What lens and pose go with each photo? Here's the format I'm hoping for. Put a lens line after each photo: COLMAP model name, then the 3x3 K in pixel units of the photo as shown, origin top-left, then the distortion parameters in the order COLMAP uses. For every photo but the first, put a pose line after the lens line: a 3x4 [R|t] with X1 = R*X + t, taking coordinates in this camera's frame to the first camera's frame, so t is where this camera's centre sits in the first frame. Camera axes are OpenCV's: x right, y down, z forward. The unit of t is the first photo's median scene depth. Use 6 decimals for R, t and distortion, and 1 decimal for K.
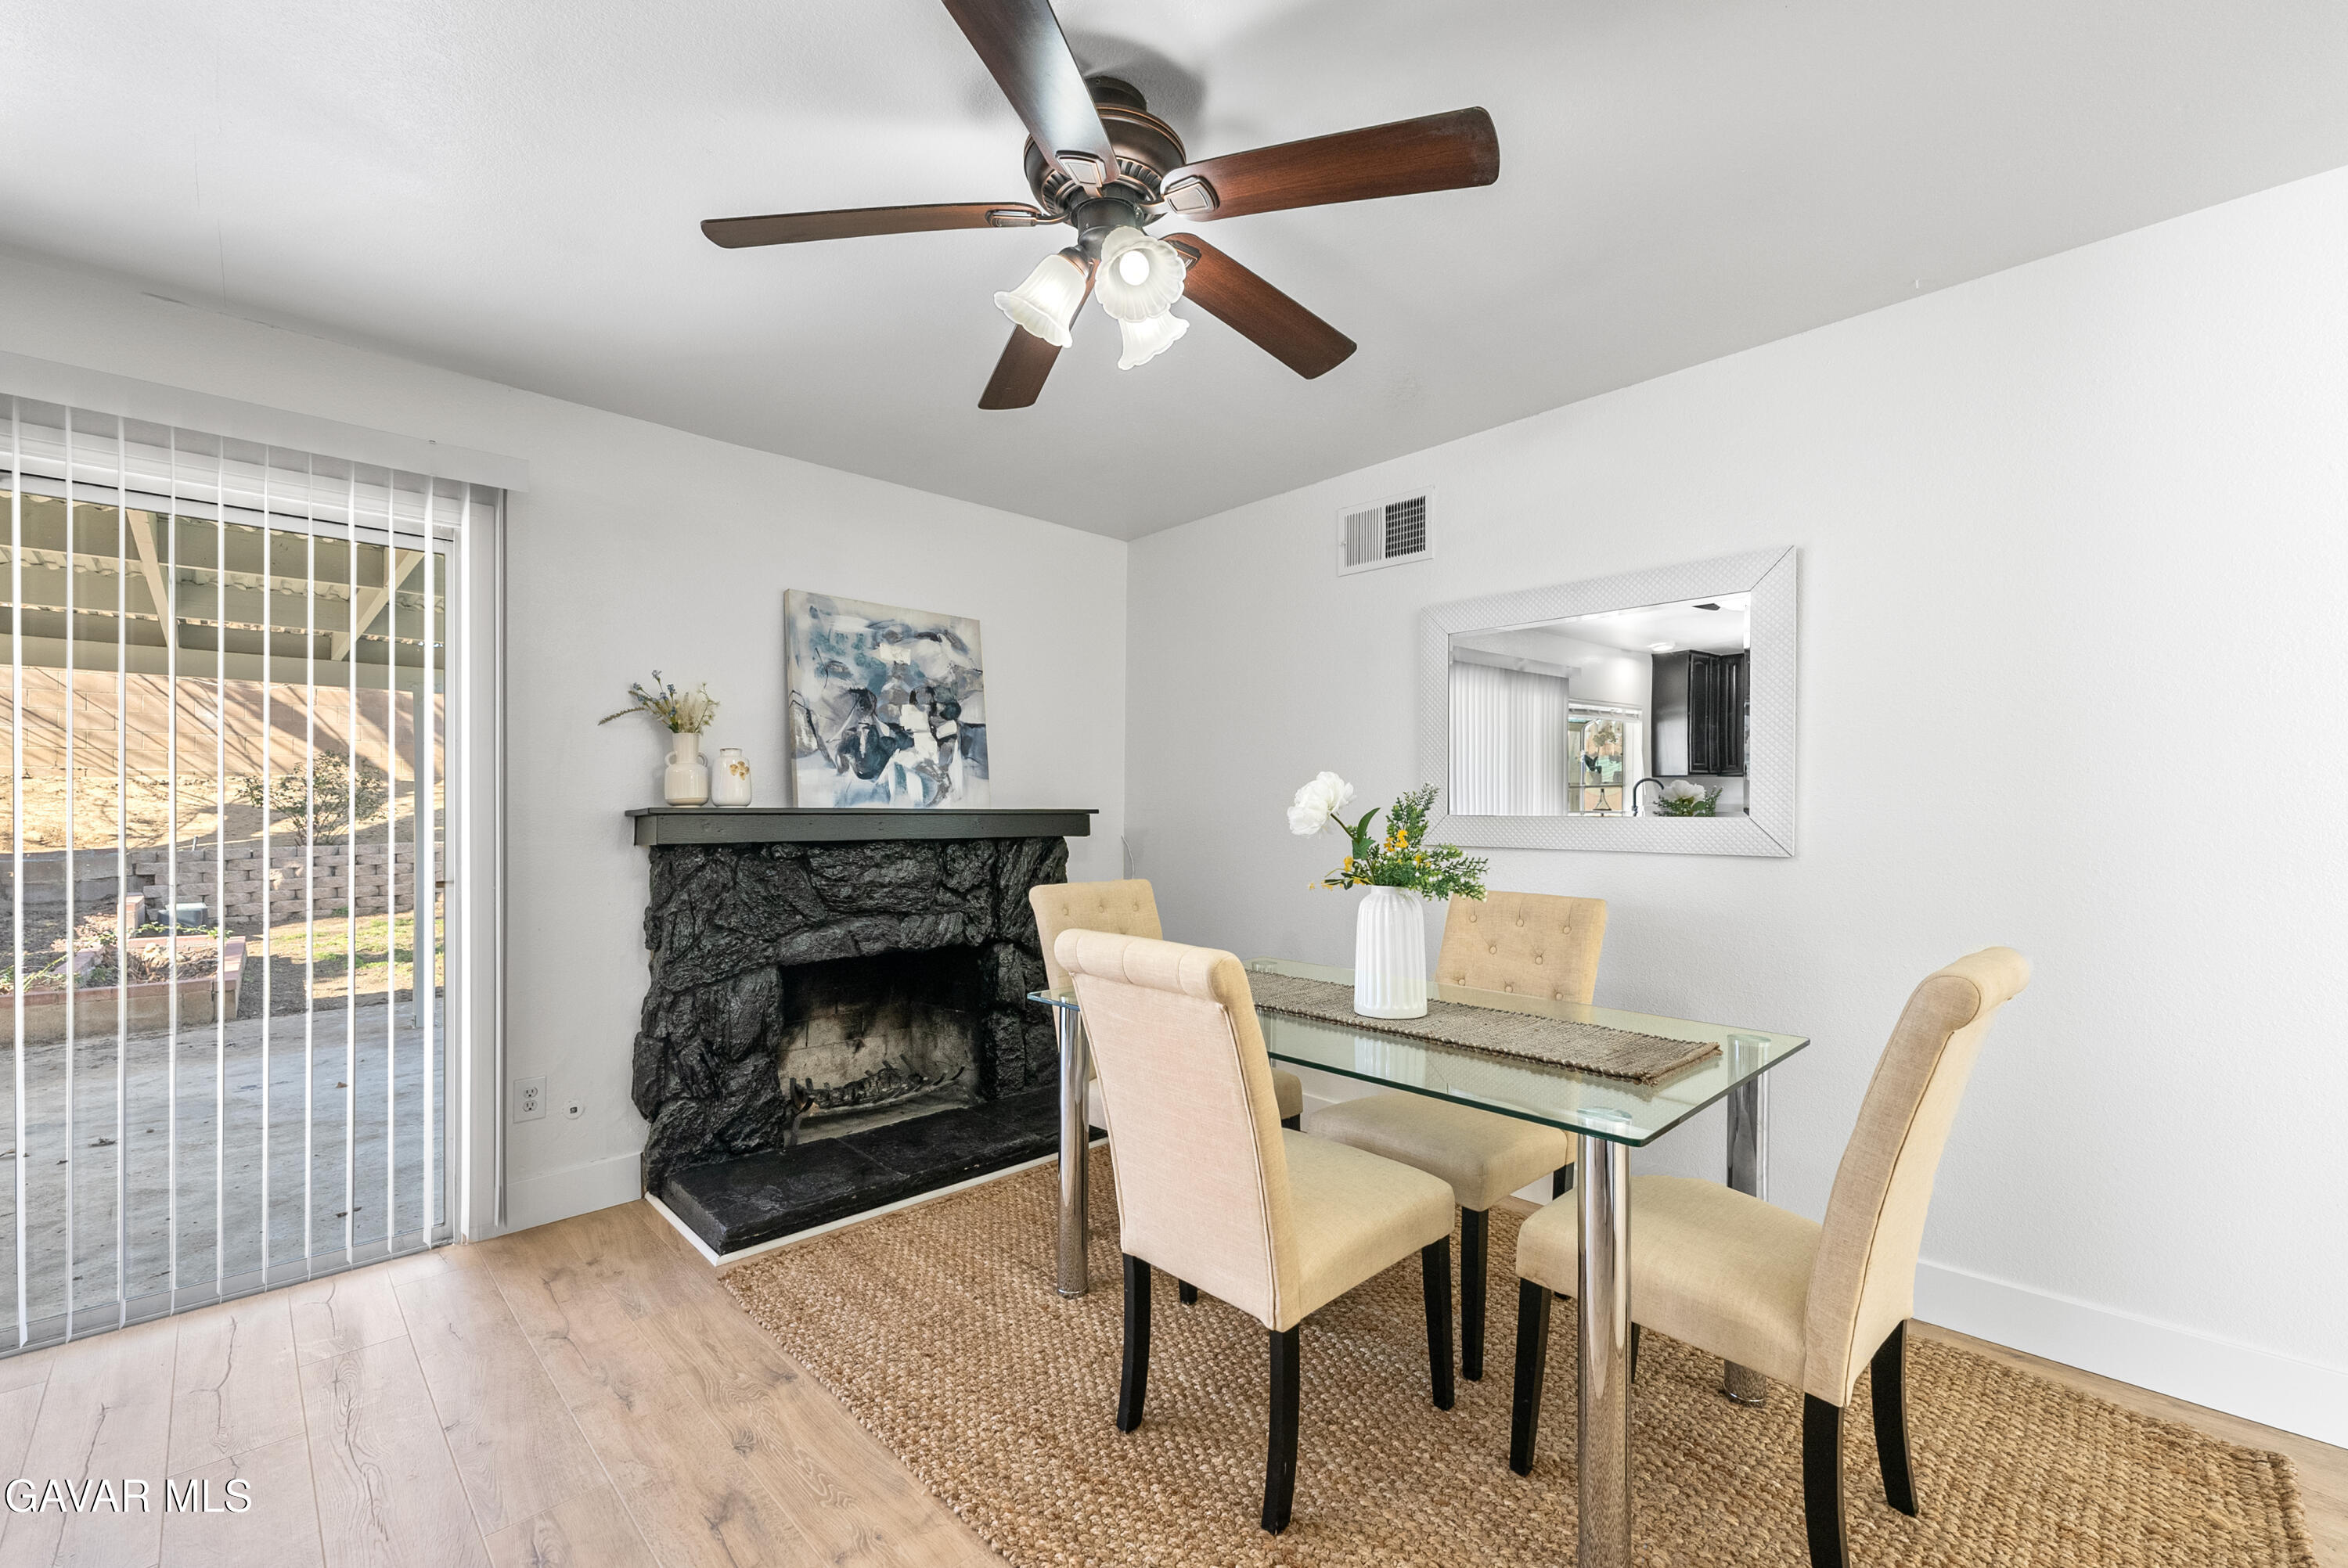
lens RADIAL K [[965.3, 0, 1190.2], [0, 965.3, 812.6], [0, 0, 1]] dist [-0.000290, 0.000951]
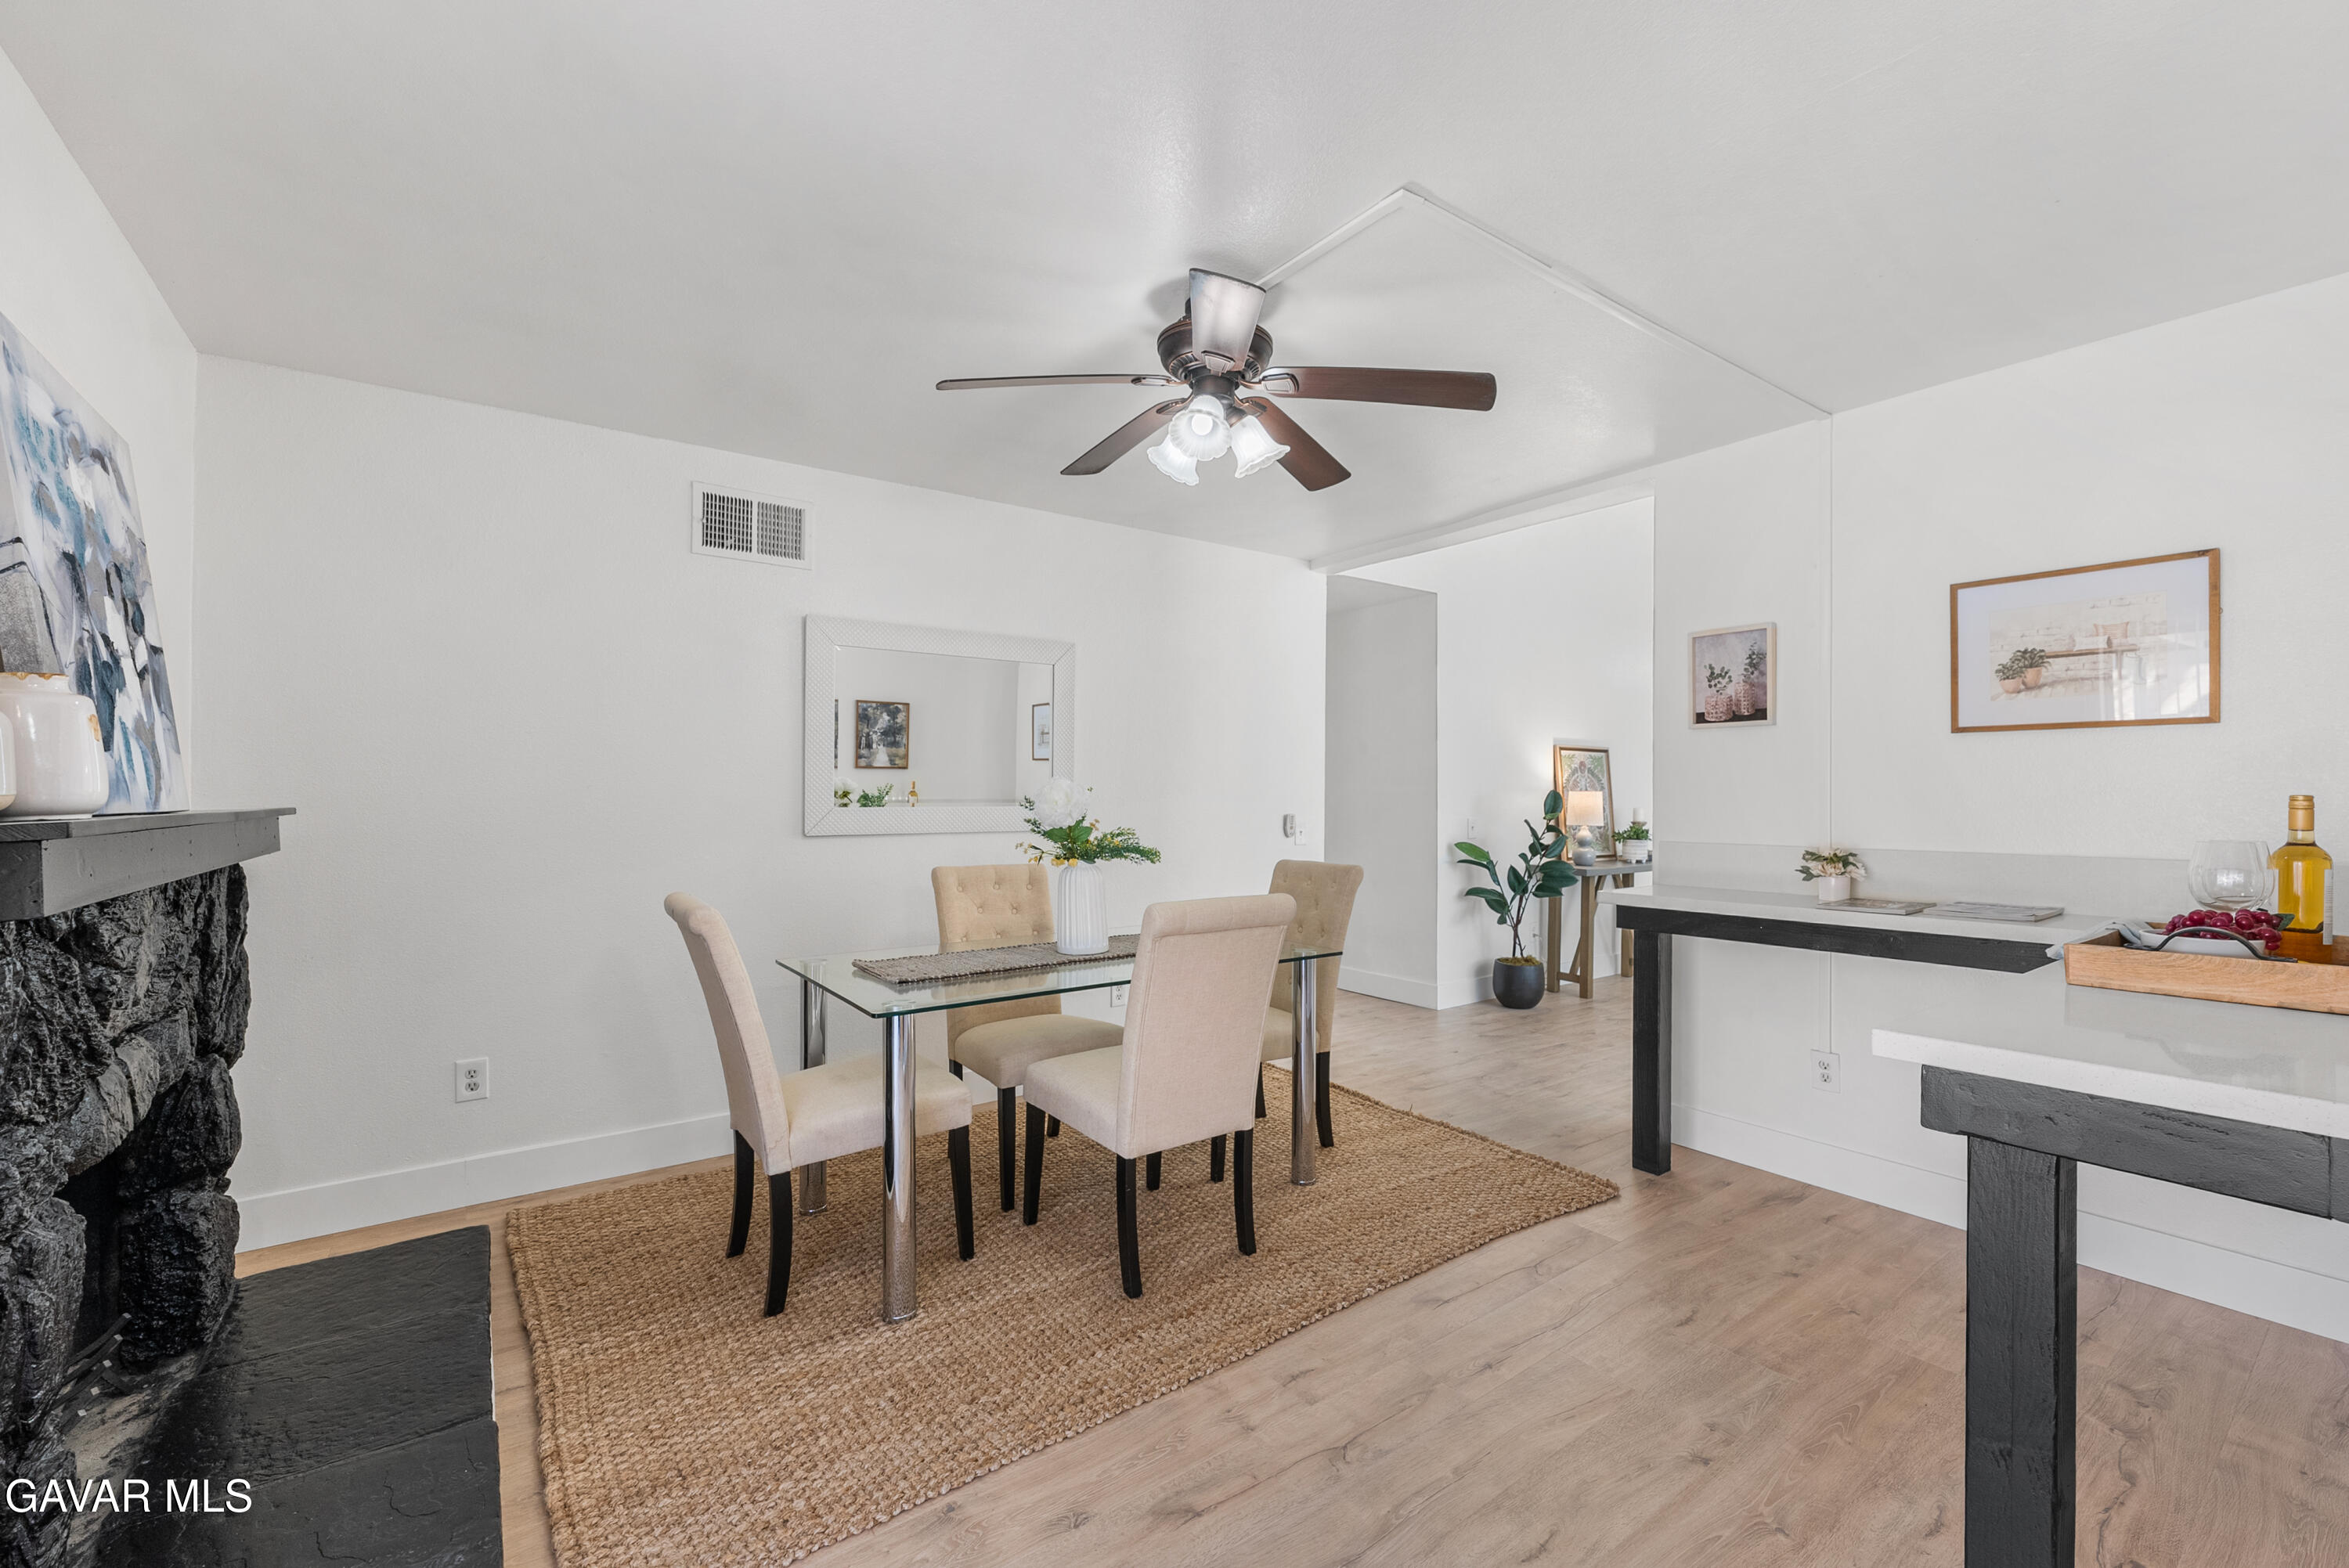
lens RADIAL K [[965.8, 0, 1184.1], [0, 965.8, 798.5], [0, 0, 1]] dist [-0.000290, 0.000951]
pose [[0.147873, -0.006933, 0.988982, -0.715790], [0.004614, 0.999969, 0.006321, -0.012300], [-0.988996, 0.003628, 0.147901, 0.410184]]
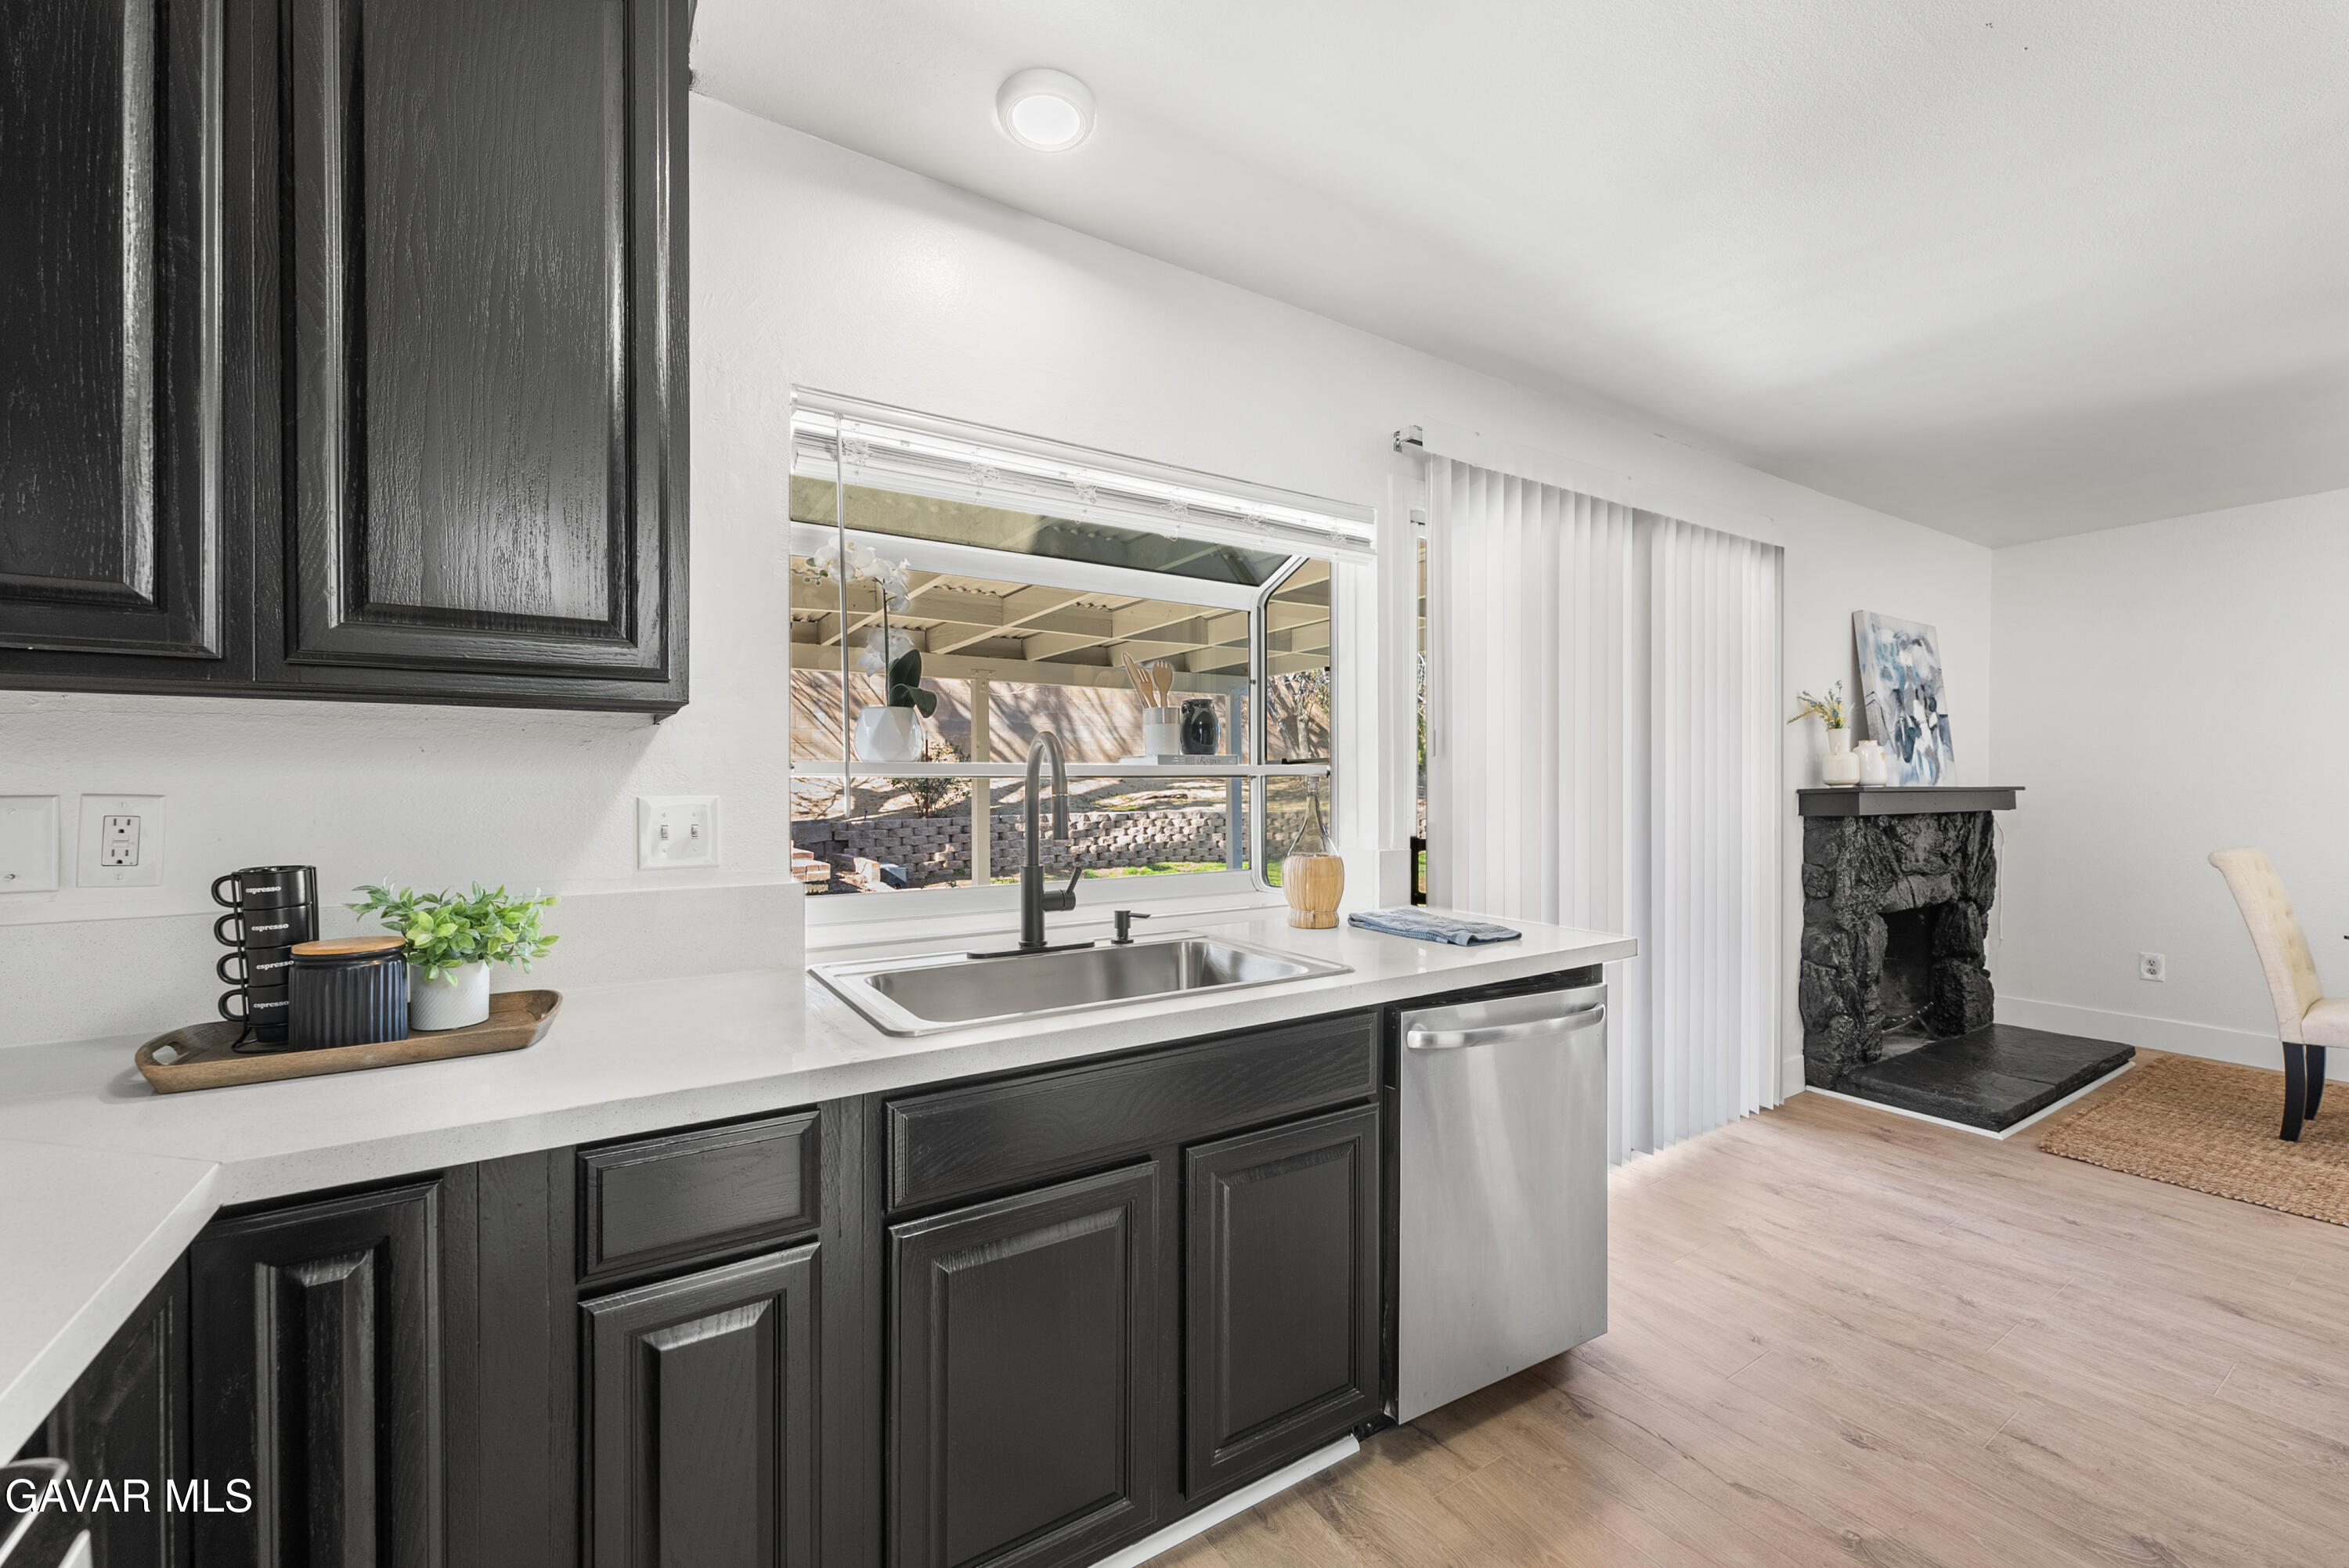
lens RADIAL K [[965.8, 0, 1194.2], [0, 965.8, 785.4], [0, 0, 1]] dist [-0.000290, 0.000951]
pose [[0.980764, -0.006156, -0.195101, -0.971572], [0.004832, 0.999962, -0.007262, -0.001505], [0.195138, 0.006179, 0.980756, -0.365924]]
